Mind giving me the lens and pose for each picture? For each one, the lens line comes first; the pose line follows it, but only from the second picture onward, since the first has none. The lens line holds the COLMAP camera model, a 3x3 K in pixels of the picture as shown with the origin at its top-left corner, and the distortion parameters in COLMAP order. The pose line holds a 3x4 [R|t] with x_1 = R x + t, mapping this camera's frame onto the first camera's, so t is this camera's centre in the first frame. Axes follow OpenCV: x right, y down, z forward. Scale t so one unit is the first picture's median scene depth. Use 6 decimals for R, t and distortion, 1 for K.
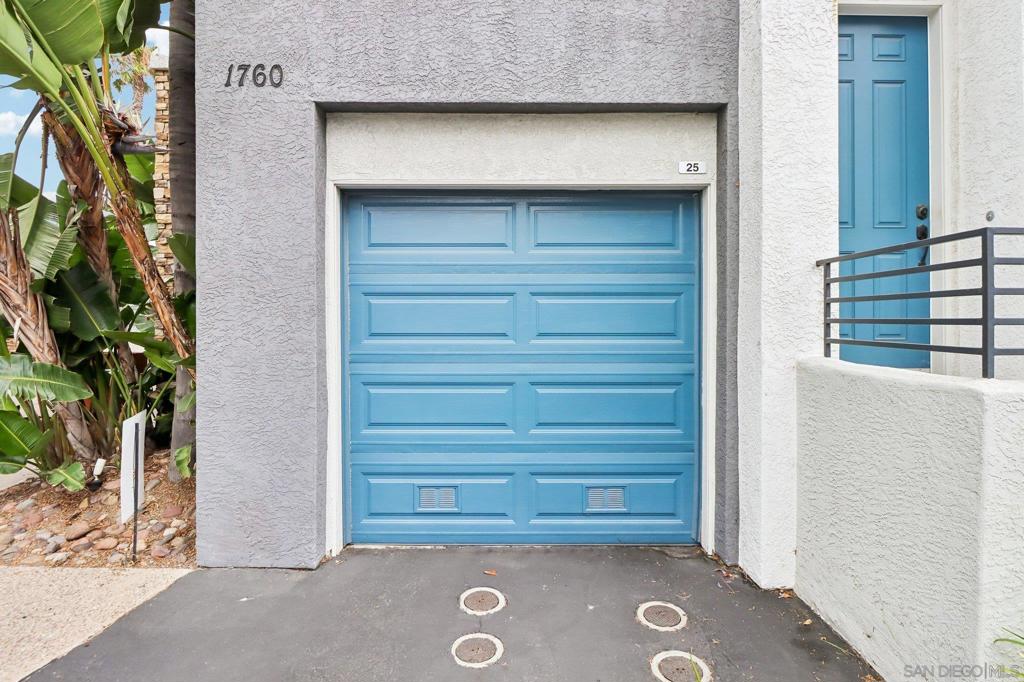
lens RADIAL K [[557.8, 0, 511.4], [0, 557.8, 321.0], [0, 0, 1]] dist [-0.000386, -0.000051]
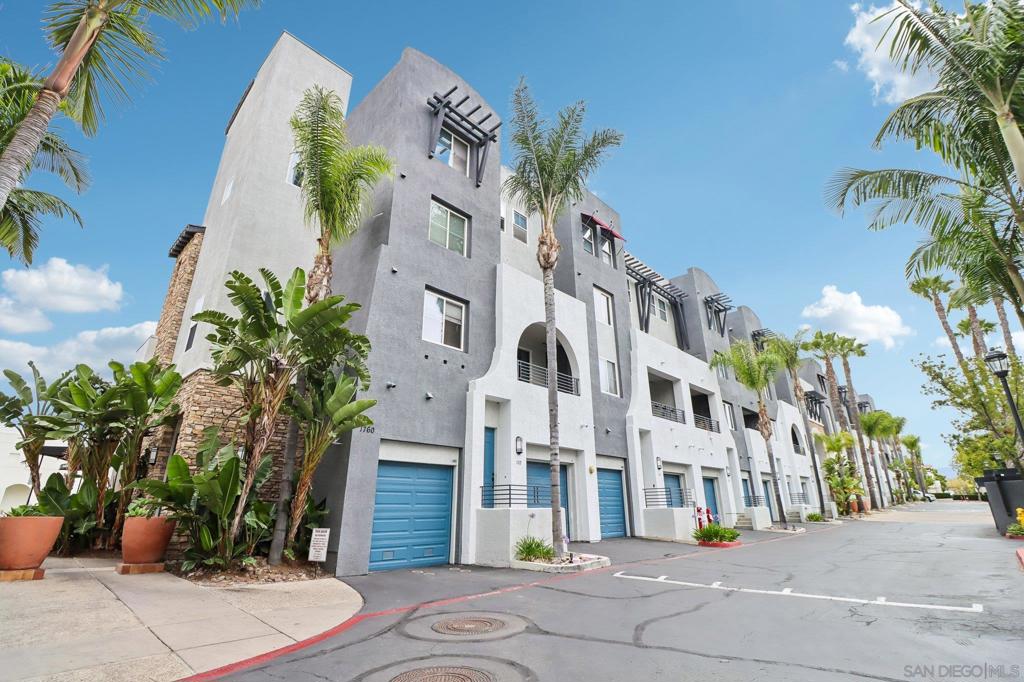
lens RADIAL K [[484.5, 0, 520.3], [0, 484.5, 320.9], [0, 0, 1]] dist [-0.000849, -0.012623]
pose [[0.672590, 0.262724, 0.691808, -2.220054], [0.010343, 0.931428, -0.363778, 0.077777], [-0.739943, 0.251829, 0.623752, -1.986482]]
